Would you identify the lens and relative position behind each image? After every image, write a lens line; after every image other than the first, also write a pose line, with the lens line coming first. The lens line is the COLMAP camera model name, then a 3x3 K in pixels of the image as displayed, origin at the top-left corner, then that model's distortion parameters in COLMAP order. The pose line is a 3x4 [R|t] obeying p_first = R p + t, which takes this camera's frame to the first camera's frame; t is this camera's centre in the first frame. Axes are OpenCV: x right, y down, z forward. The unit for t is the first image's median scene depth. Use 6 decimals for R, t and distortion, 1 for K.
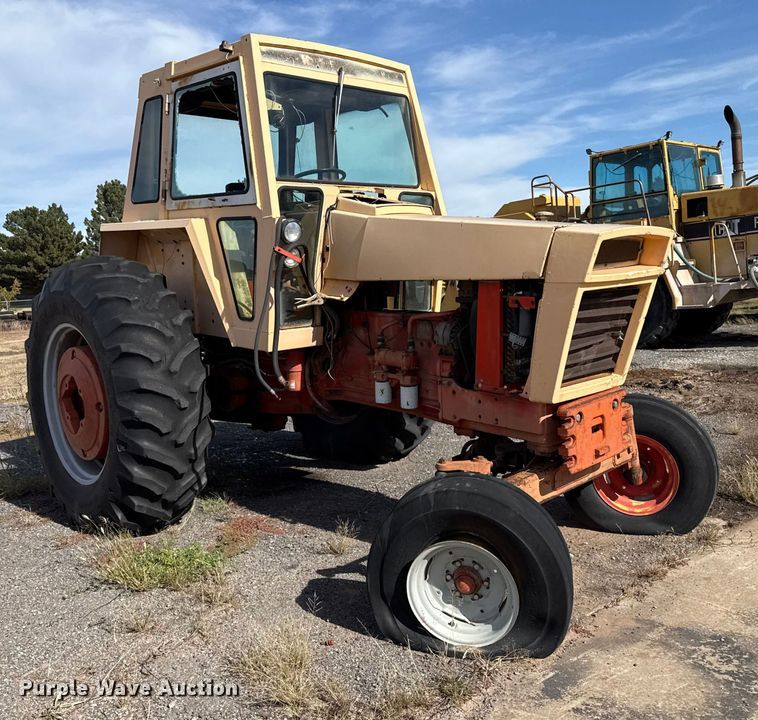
lens RADIAL K [[785.7, 0, 381.0], [0, 785.7, 336.4], [0, 0, 1]] dist [0.131549, -0.212967]
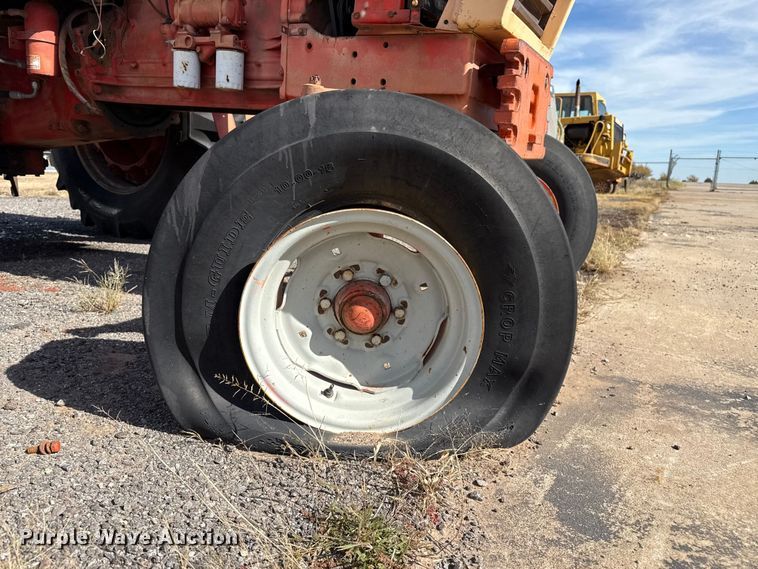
lens RADIAL K [[561.5, 0, 379.0], [0, 561.5, 284.5], [0, 0, 1]] dist [0.028125, -0.009507]
pose [[0.941203, 0.025122, 0.336905, -0.000641], [-0.064661, 0.992191, 0.106657, 0.204744], [-0.331595, -0.122170, 0.935478, 0.539330]]
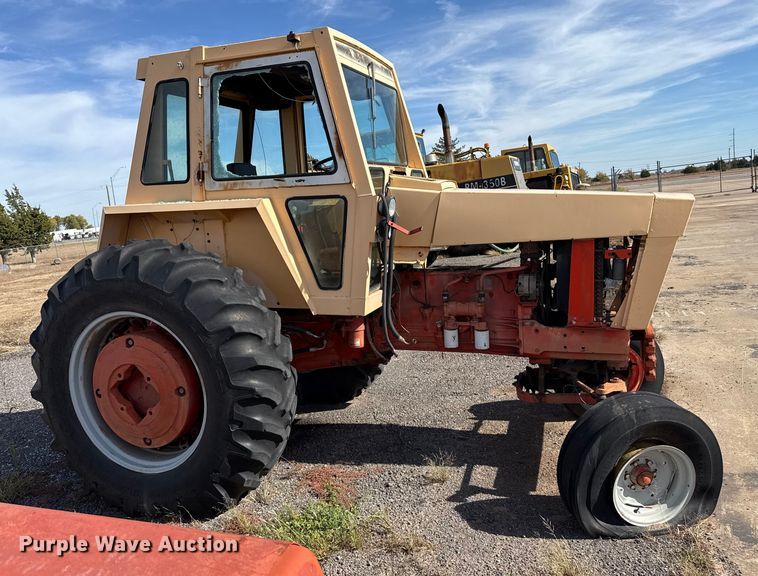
lens RADIAL K [[619.0, 0, 379.0], [0, 619.0, 288.0], [0, 0, 1]] dist [0.050985, -0.004416]
pose [[0.894020, -0.098510, 0.437062, -0.548337], [0.091916, 0.995106, 0.036273, -0.054046], [-0.438497, 0.007744, 0.898699, 0.225317]]
